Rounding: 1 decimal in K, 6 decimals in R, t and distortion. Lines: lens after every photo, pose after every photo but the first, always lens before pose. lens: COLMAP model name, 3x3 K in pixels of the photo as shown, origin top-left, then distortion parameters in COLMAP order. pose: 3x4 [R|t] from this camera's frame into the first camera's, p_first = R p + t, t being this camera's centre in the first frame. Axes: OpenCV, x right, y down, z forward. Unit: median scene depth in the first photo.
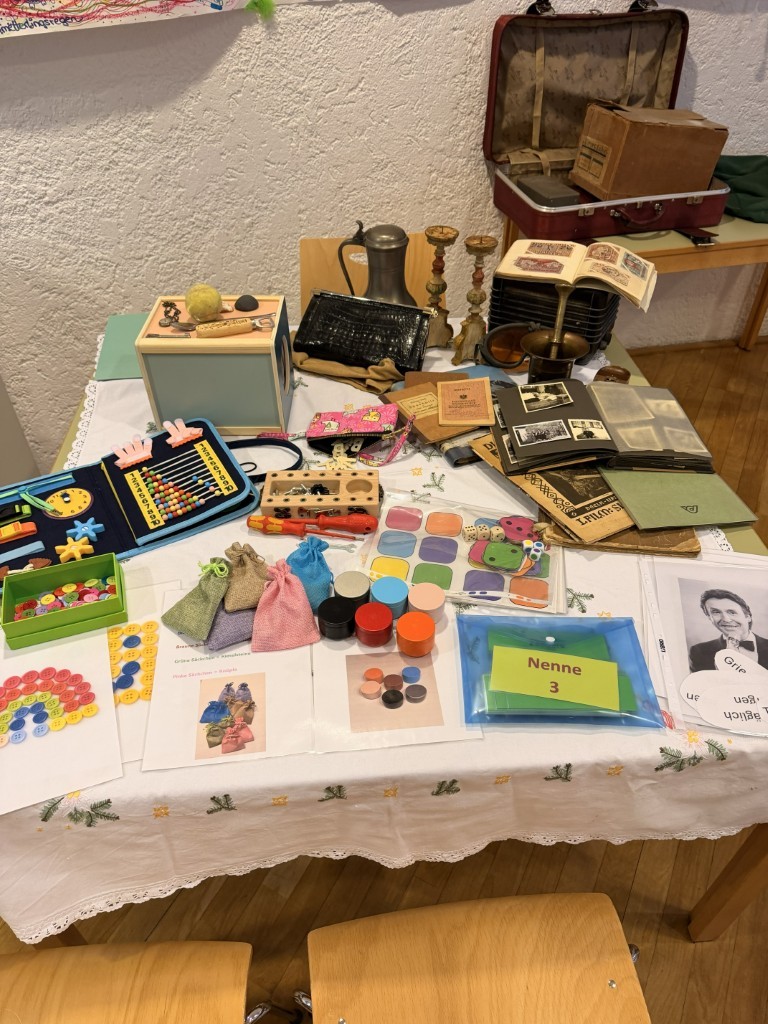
lens RADIAL K [[719.9, 0, 384.0], [0, 719.9, 512.0], [0, 0, 1]] dist [0.096646, -0.157548]
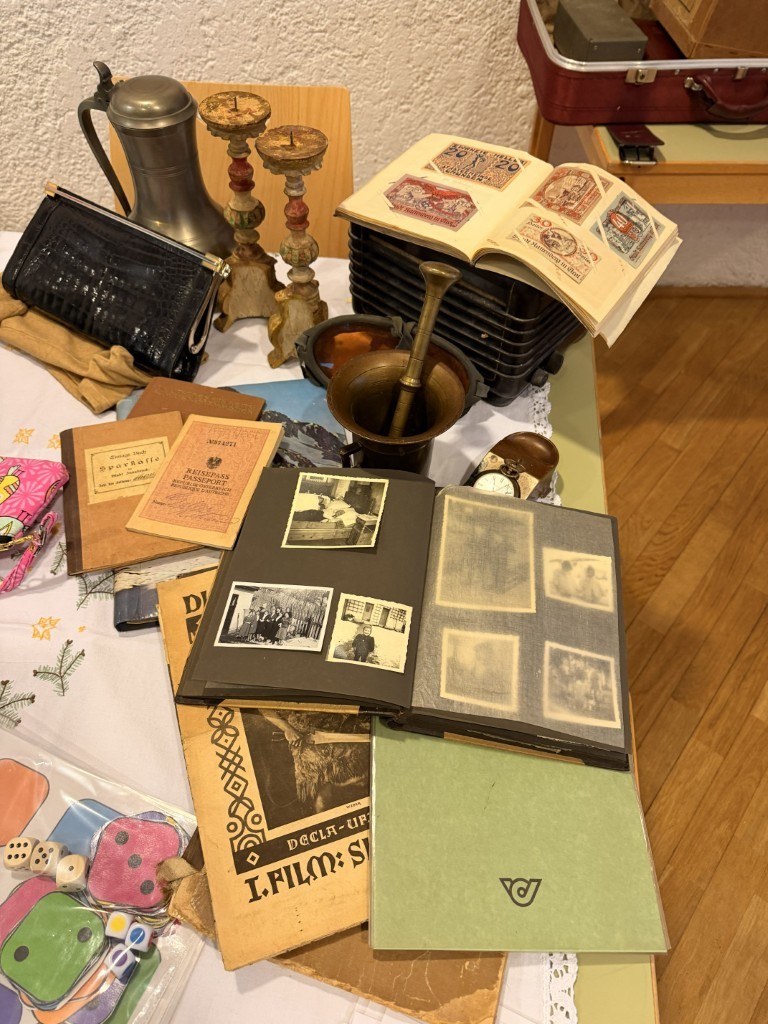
lens RADIAL K [[731.4, 0, 384.0], [0, 731.4, 512.0], [0, 0, 1]] dist [0.002678, -0.001205]
pose [[0.979815, 0.172148, -0.101623, 0.266235], [-0.147230, 0.965303, 0.215670, -0.236390], [0.135224, -0.196355, 0.971164, 0.468225]]
